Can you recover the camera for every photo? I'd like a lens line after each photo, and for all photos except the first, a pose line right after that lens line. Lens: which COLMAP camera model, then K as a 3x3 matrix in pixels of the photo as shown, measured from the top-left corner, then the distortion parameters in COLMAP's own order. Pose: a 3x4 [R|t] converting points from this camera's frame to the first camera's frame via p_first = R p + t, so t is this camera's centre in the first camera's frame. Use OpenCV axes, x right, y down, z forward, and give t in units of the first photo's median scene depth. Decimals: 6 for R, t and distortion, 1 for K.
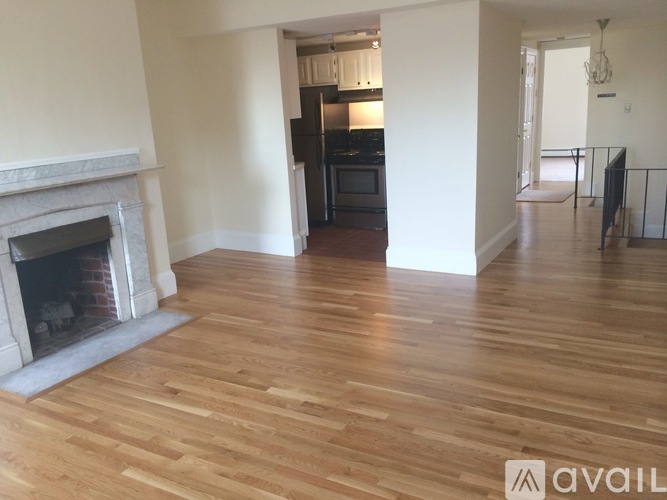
lens RADIAL K [[583.6, 0, 332.7], [0, 583.6, 248.4], [0, 0, 1]] dist [0.082532, 0.001708]
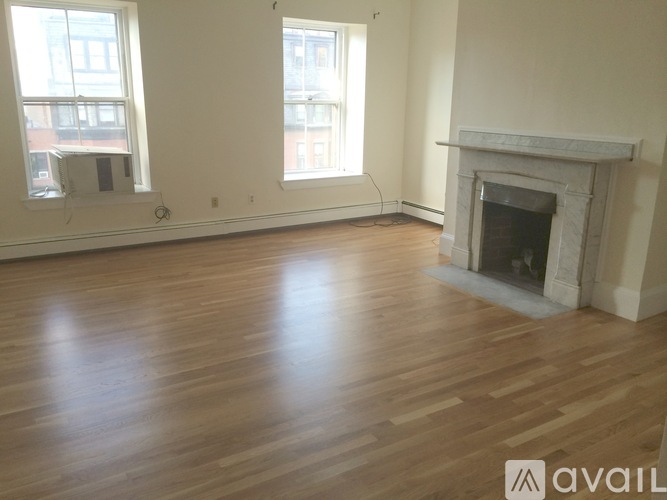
lens RADIAL K [[583.6, 0, 332.7], [0, 583.6, 248.4], [0, 0, 1]] dist [0.082532, 0.001708]
pose [[-0.481410, 0.277247, -0.831492, 0.711566], [-0.200157, 0.888814, 0.412245, -0.324851], [0.853336, 0.364888, -0.372391, 1.098477]]
